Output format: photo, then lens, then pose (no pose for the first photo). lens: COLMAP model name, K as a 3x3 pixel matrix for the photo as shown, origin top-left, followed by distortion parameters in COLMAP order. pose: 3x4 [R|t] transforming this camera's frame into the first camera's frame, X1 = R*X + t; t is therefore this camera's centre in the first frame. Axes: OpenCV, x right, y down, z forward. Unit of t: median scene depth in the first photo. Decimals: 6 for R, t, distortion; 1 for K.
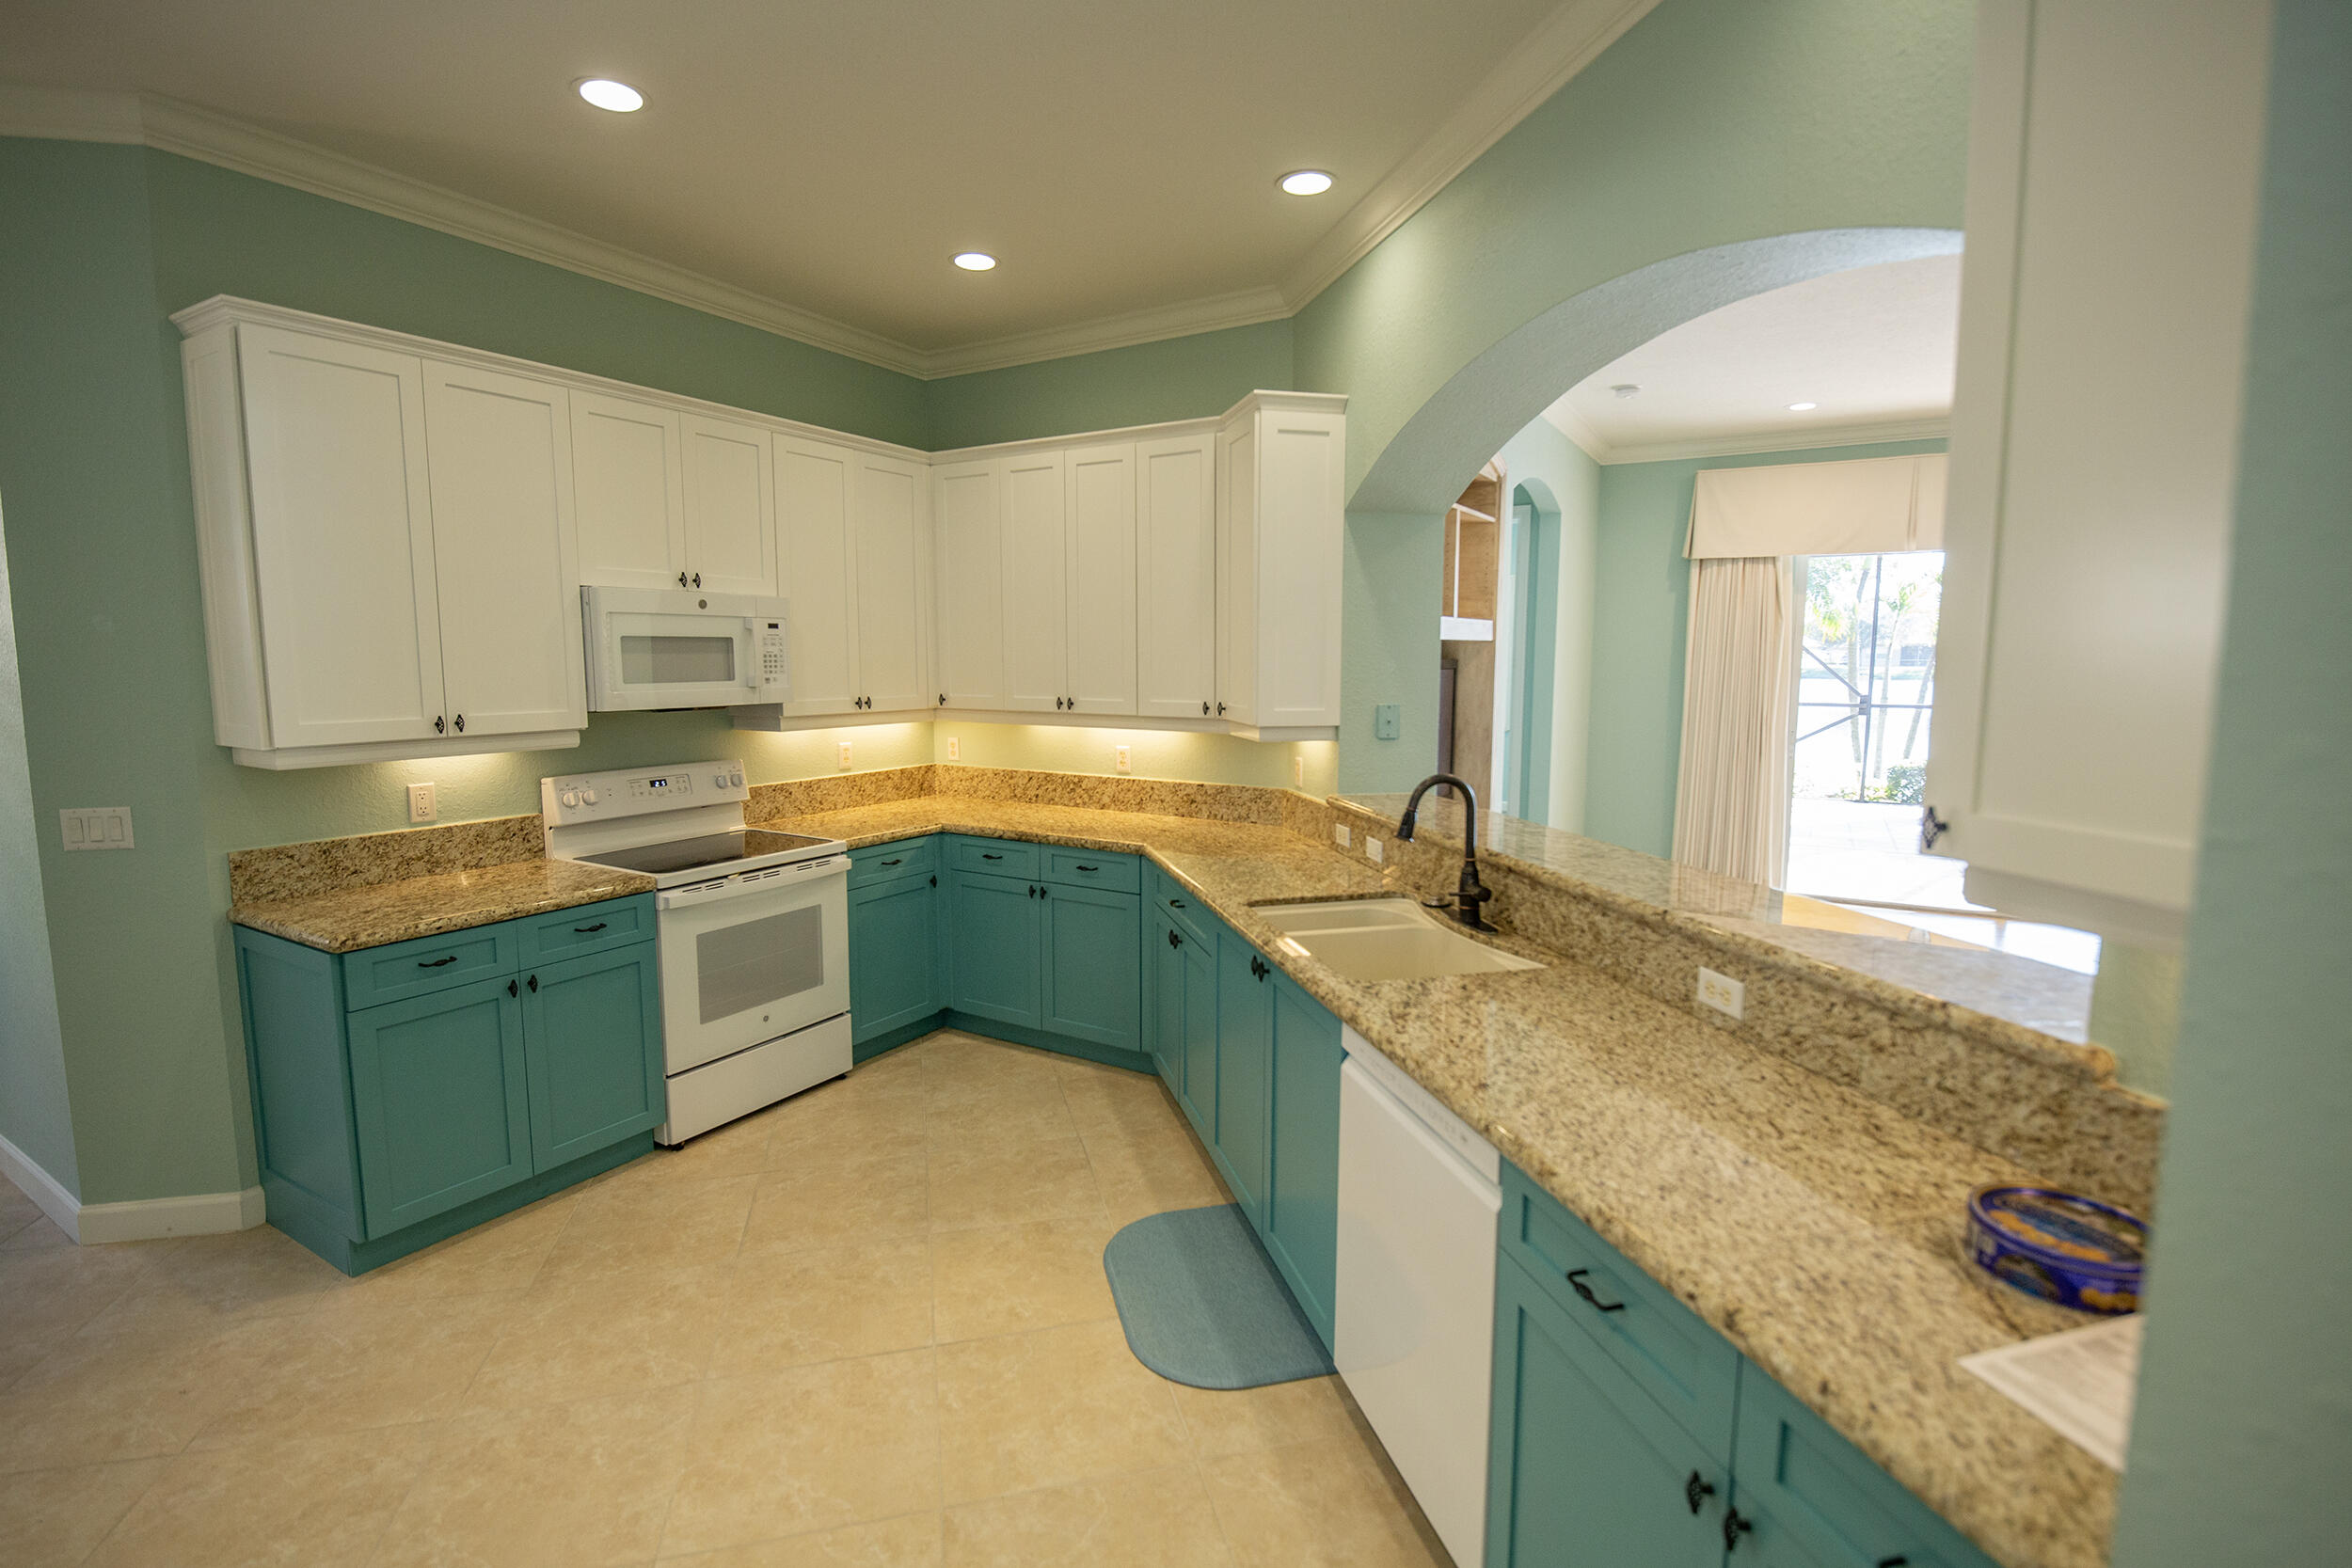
lens RADIAL K [[1069.8, 0, 1181.0], [0, 1069.8, 779.0], [0, 0, 1]] dist [0.002185, -0.000152]
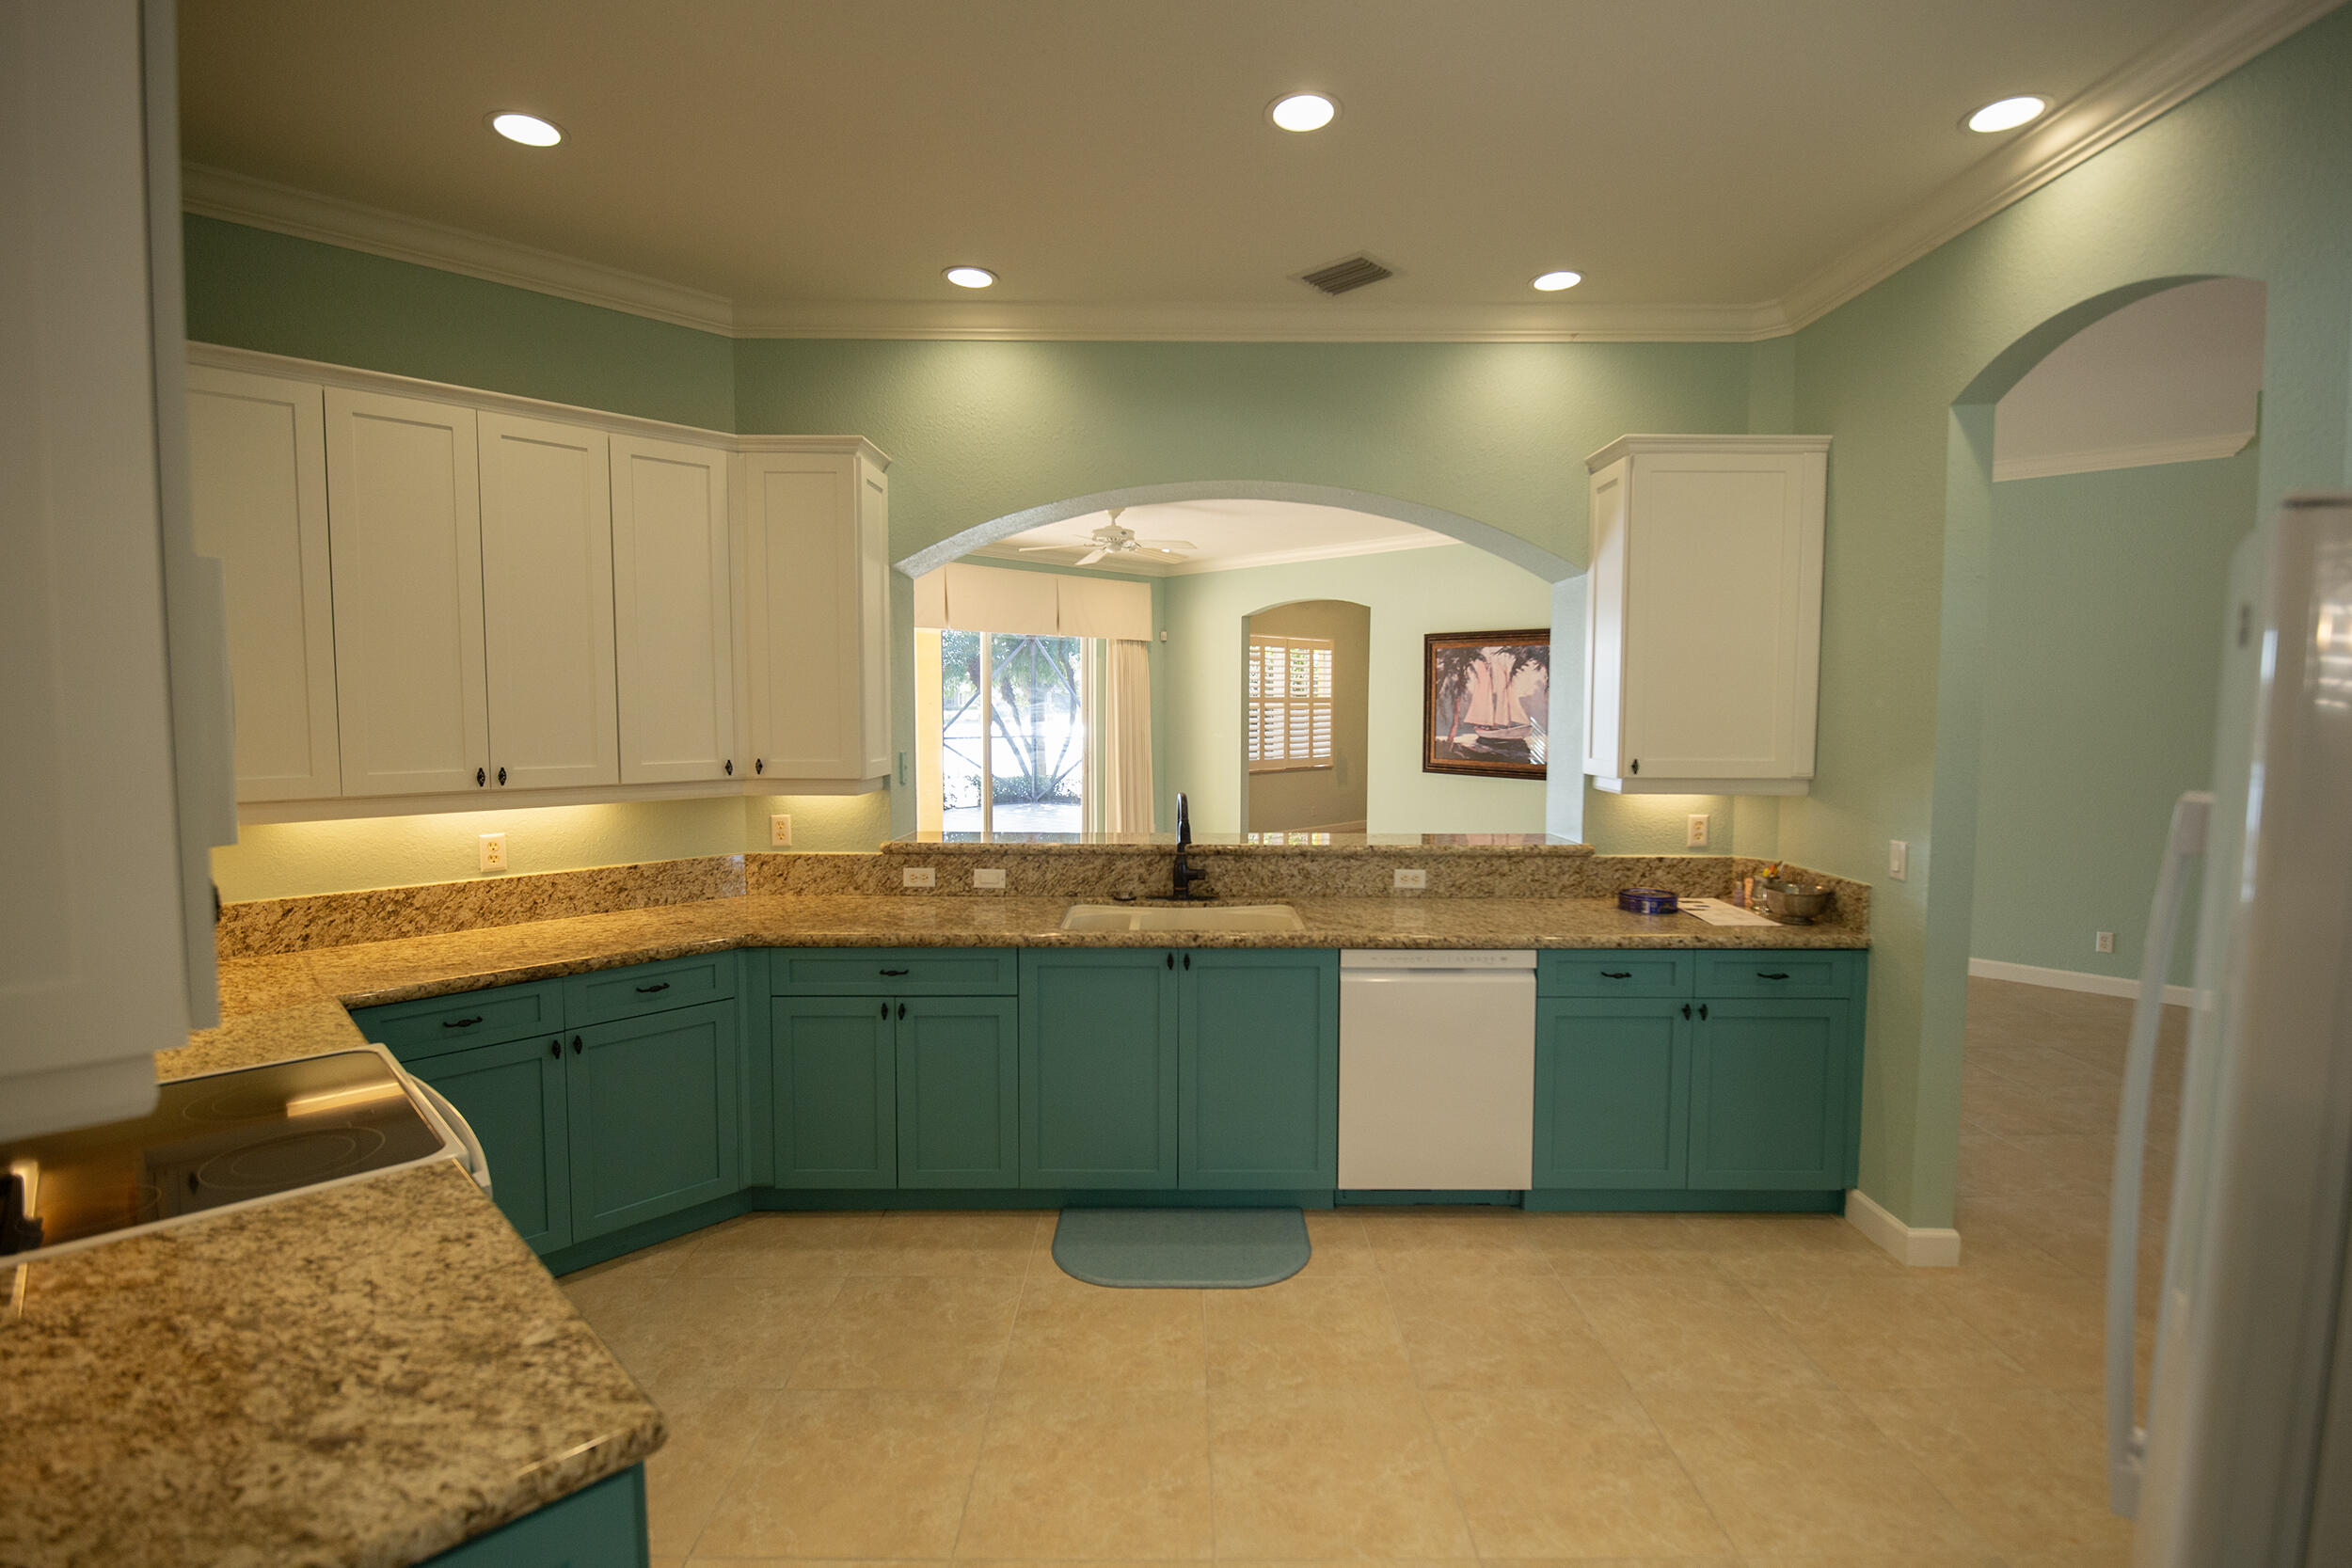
lens RADIAL K [[1069.8, 0, 1181.4], [0, 1069.8, 778.3], [0, 0, 1]] dist [0.002185, -0.000152]
pose [[0.257645, -0.070141, 0.963690, -0.660839], [0.112758, 0.992730, 0.042108, -0.049083], [-0.959638, 0.097815, 0.263681, 0.399557]]
